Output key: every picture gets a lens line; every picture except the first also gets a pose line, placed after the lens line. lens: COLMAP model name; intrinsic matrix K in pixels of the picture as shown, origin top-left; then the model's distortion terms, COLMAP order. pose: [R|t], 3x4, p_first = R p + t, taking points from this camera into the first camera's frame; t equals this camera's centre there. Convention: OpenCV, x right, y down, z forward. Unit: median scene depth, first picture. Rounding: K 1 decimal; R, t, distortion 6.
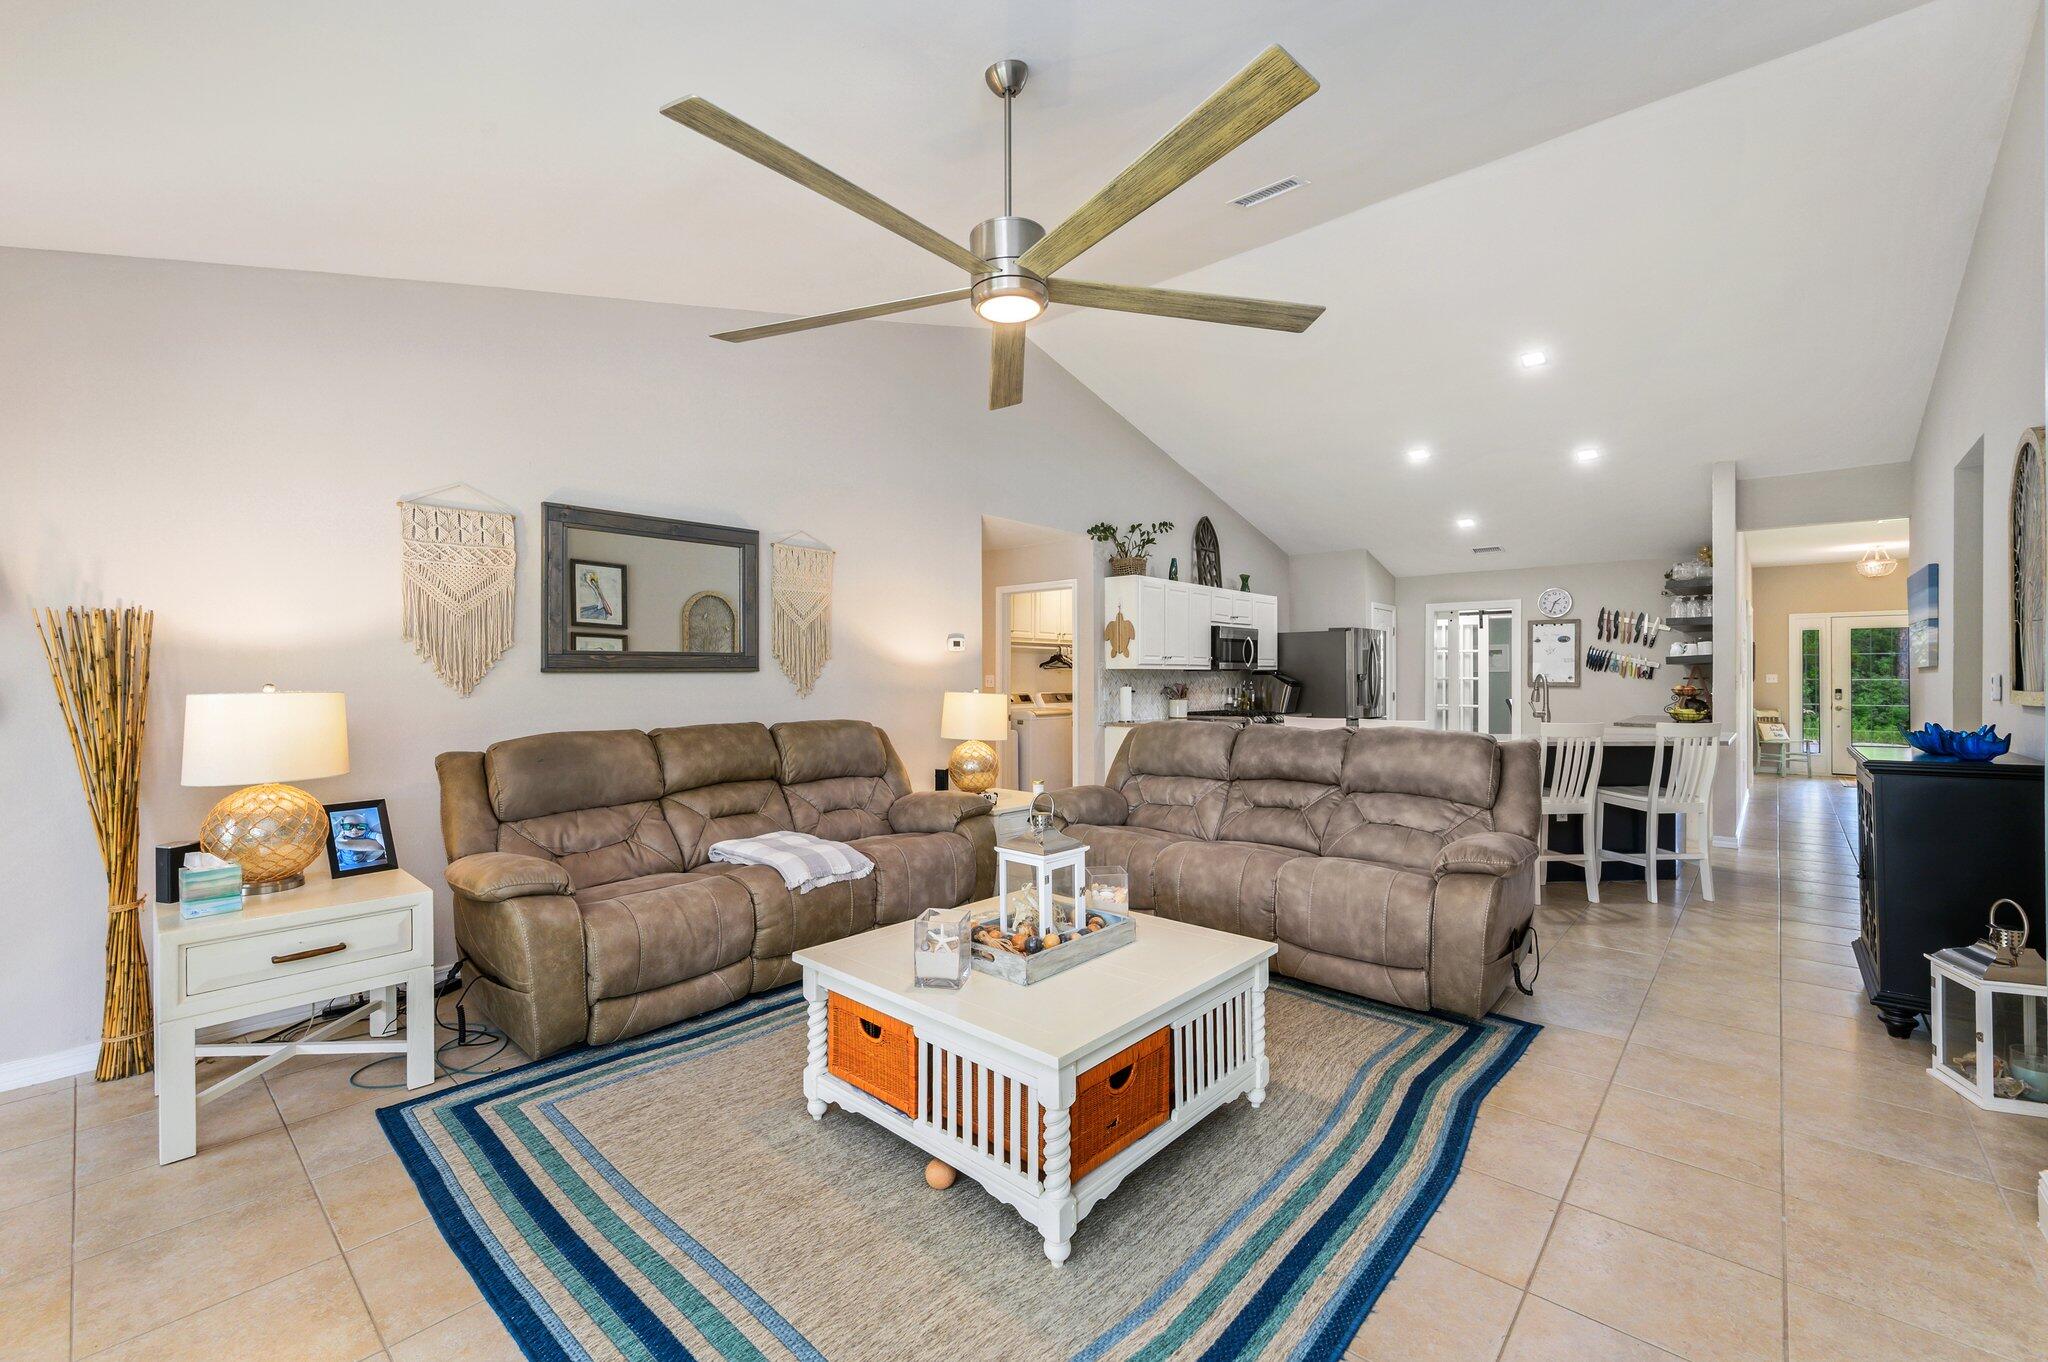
lens RADIAL K [[844.7, 0, 1031.1], [0, 844.7, 674.9], [0, 0, 1]] dist [0.003645, 0.000202]
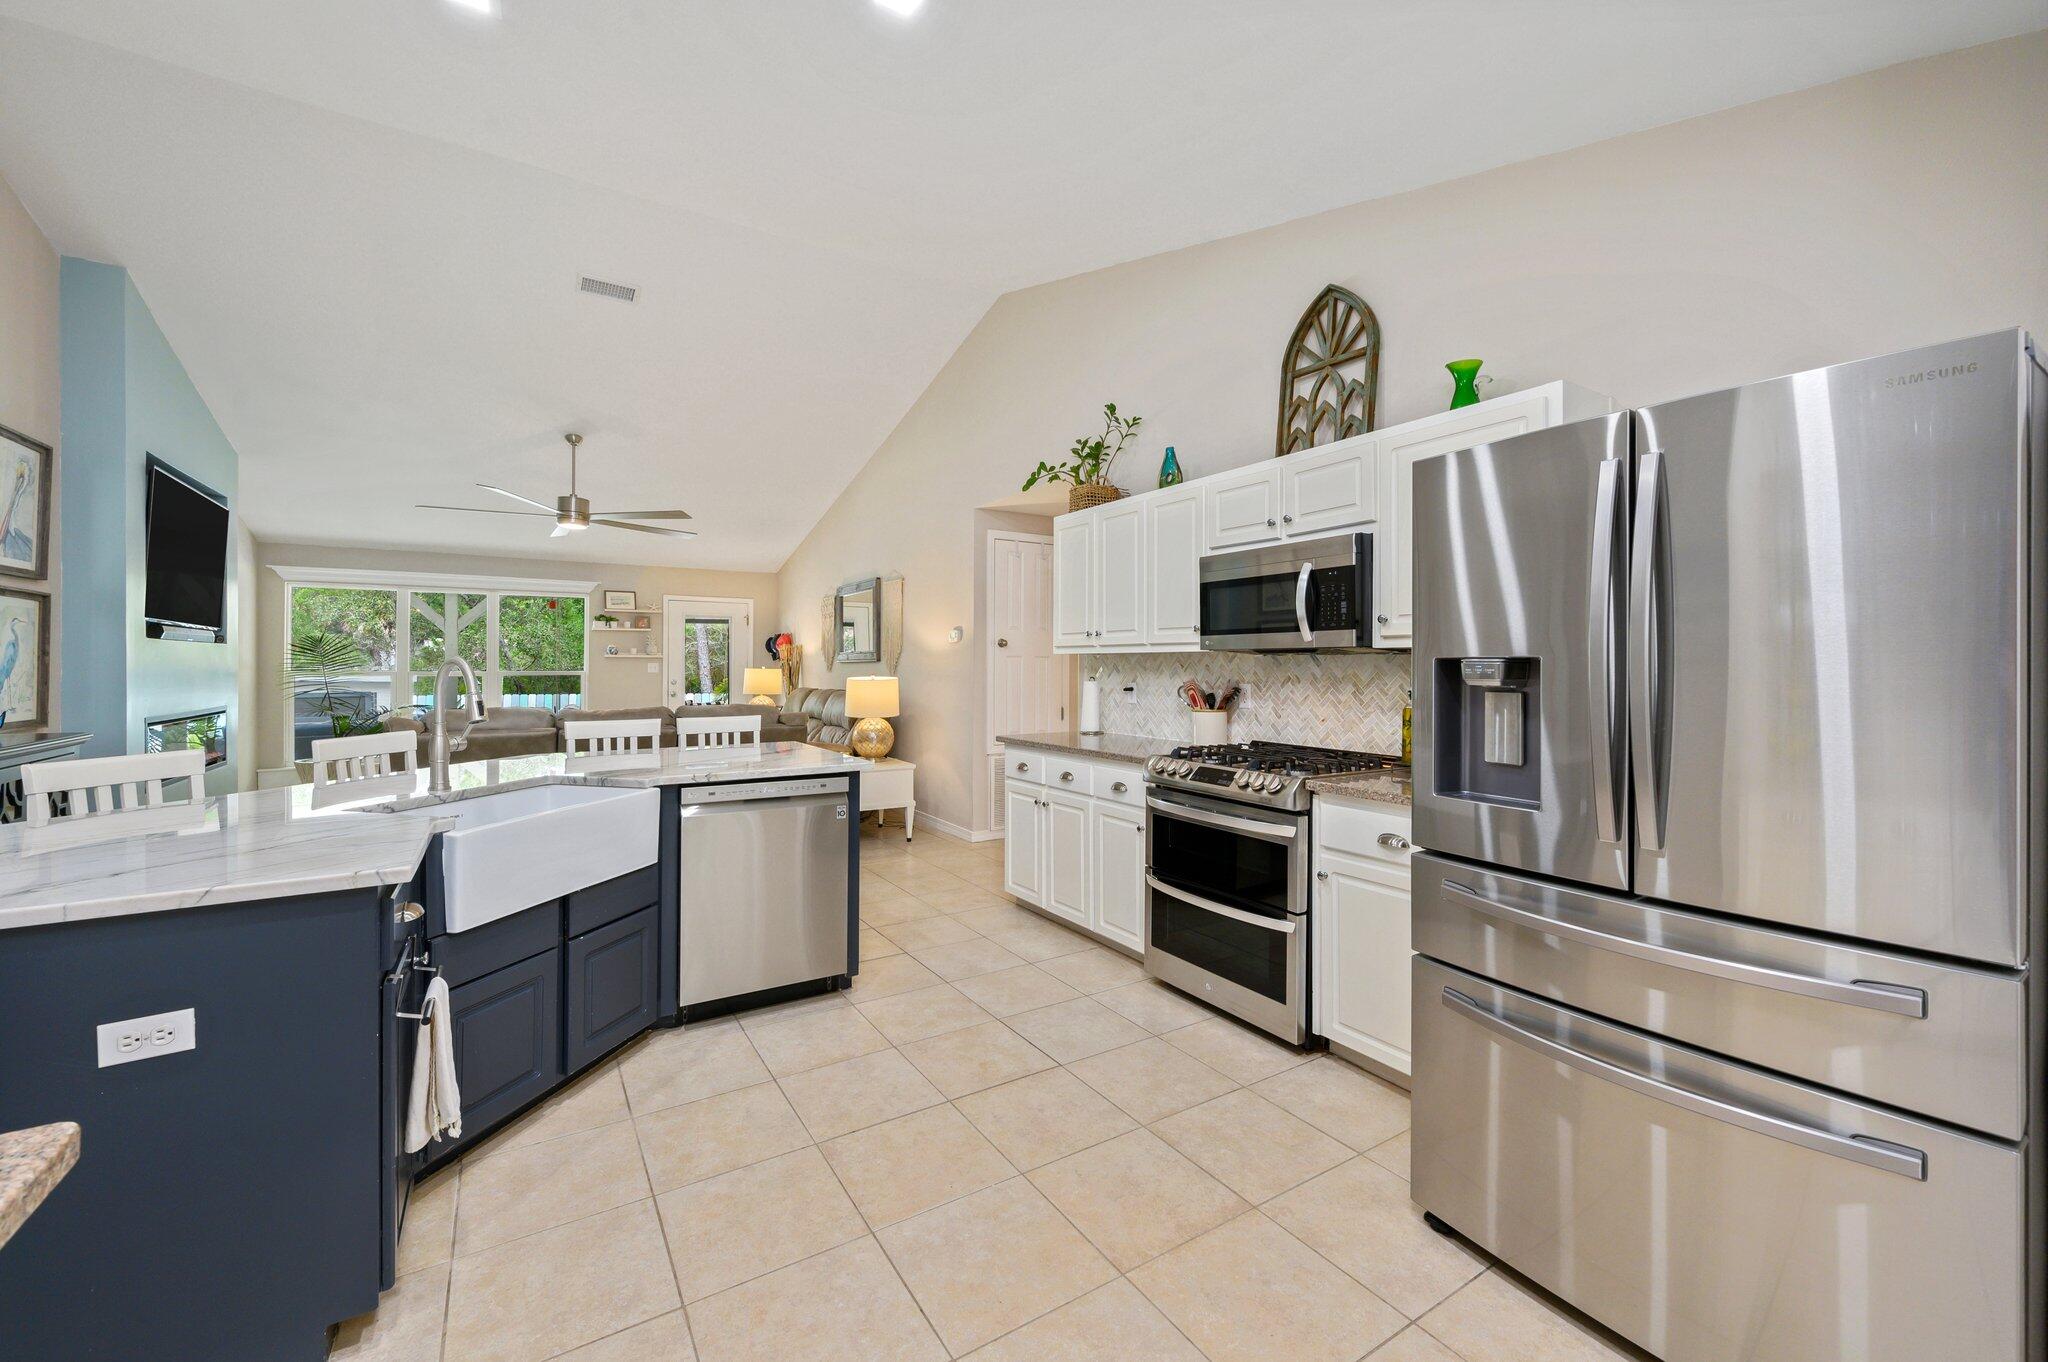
lens RADIAL K [[821.3, 0, 1019.1], [0, 821.3, 662.8], [0, 0, 1]] dist [-0.000361, 0.000018]
pose [[-0.286822, -0.002799, -0.957980, 0.632538], [-0.001304, 0.999996, -0.002532, 0.001349], [0.957983, 0.000523, -0.286824, 0.954774]]
